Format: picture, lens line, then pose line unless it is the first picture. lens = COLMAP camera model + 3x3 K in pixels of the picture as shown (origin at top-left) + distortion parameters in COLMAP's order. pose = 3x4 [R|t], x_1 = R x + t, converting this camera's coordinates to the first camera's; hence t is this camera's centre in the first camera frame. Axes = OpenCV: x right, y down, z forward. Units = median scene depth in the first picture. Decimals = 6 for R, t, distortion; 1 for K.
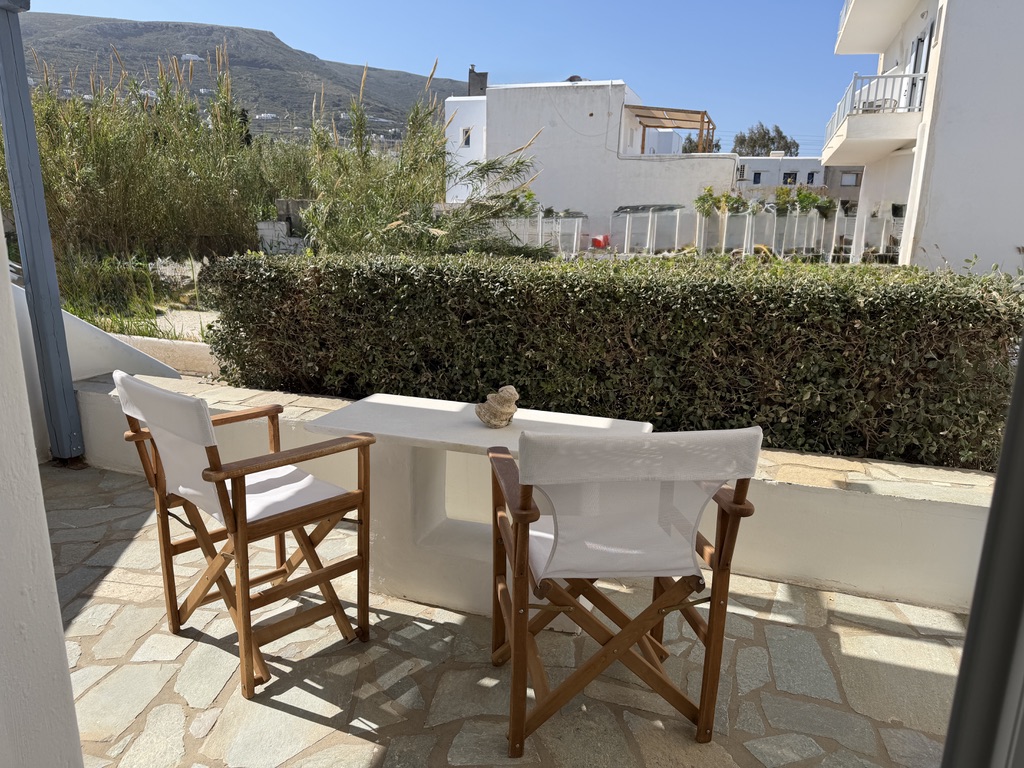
lens RADIAL K [[720.9, 0, 482.7], [0, 720.9, 373.9], [0, 0, 1]] dist [0.049780, -0.048718]
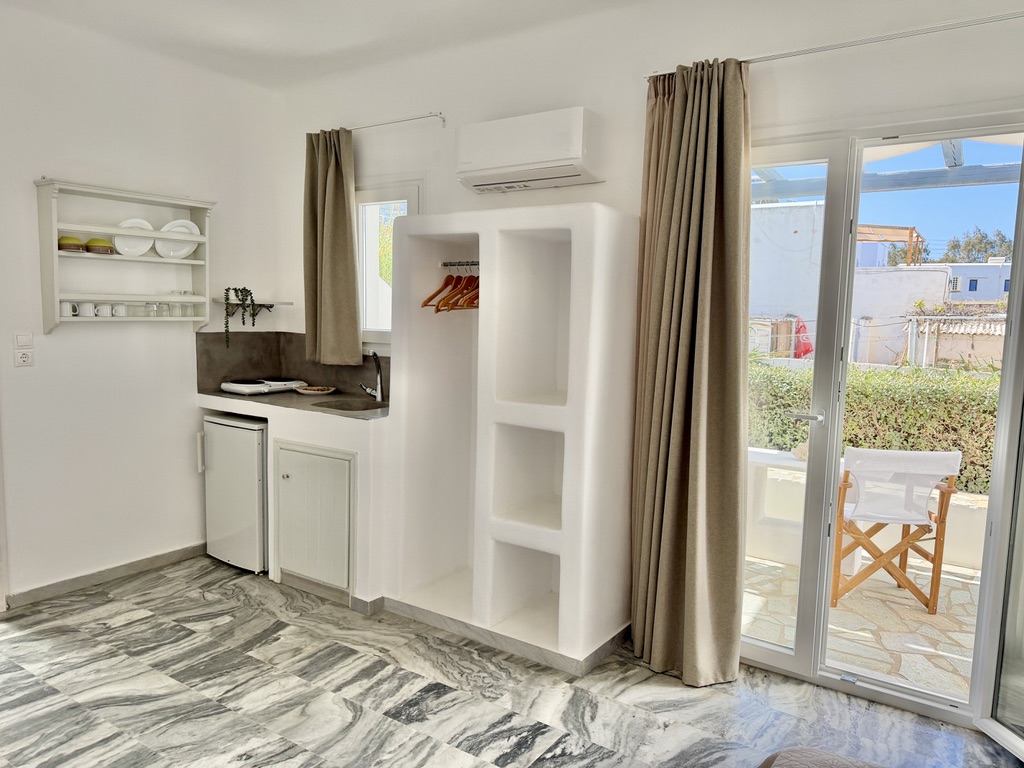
lens RADIAL K [[720.9, 0, 508.0], [0, 720.9, 386.5], [0, 0, 1]] dist [0.049780, -0.048718]
pose [[0.977117, 0.033654, -0.210022, -0.266211], [-0.058805, 0.991660, -0.114684, 0.113133], [0.204411, 0.124410, 0.970947, -0.772249]]
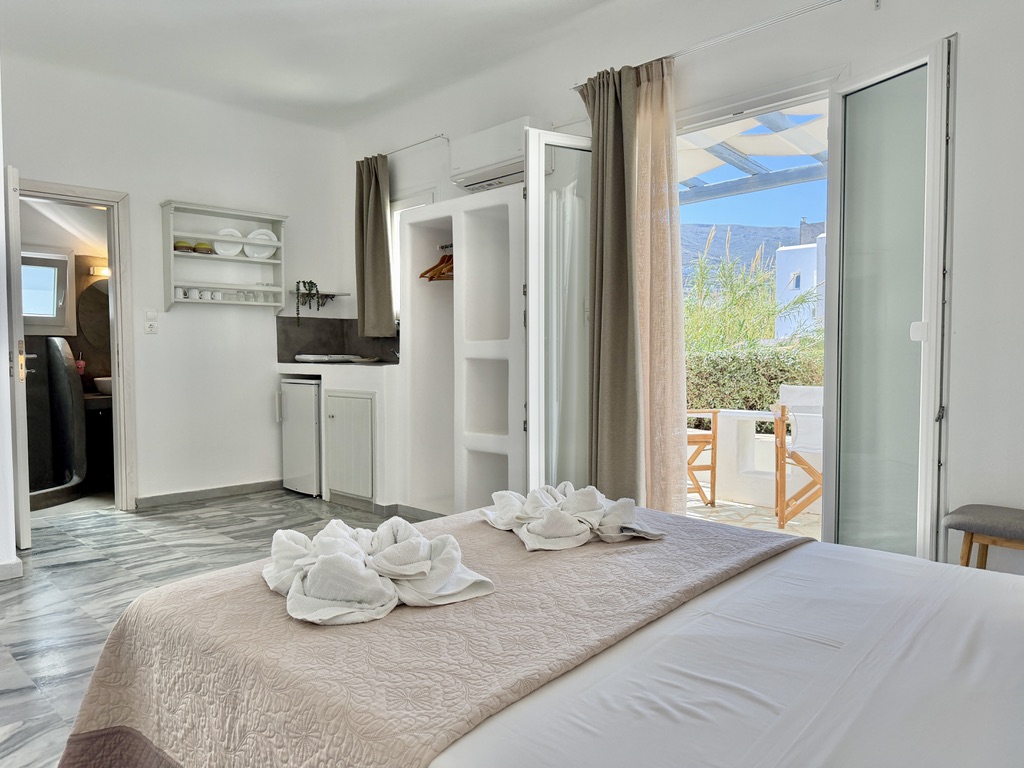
lens RADIAL K [[720.9, 0, 514.9], [0, 720.9, 386.7], [0, 0, 1]] dist [0.049780, -0.048718]
pose [[0.921280, 0.000515, -0.388900, 0.100050], [-0.070546, 0.983630, -0.165817, 0.311907], [0.382448, 0.180200, 0.906235, -0.940116]]
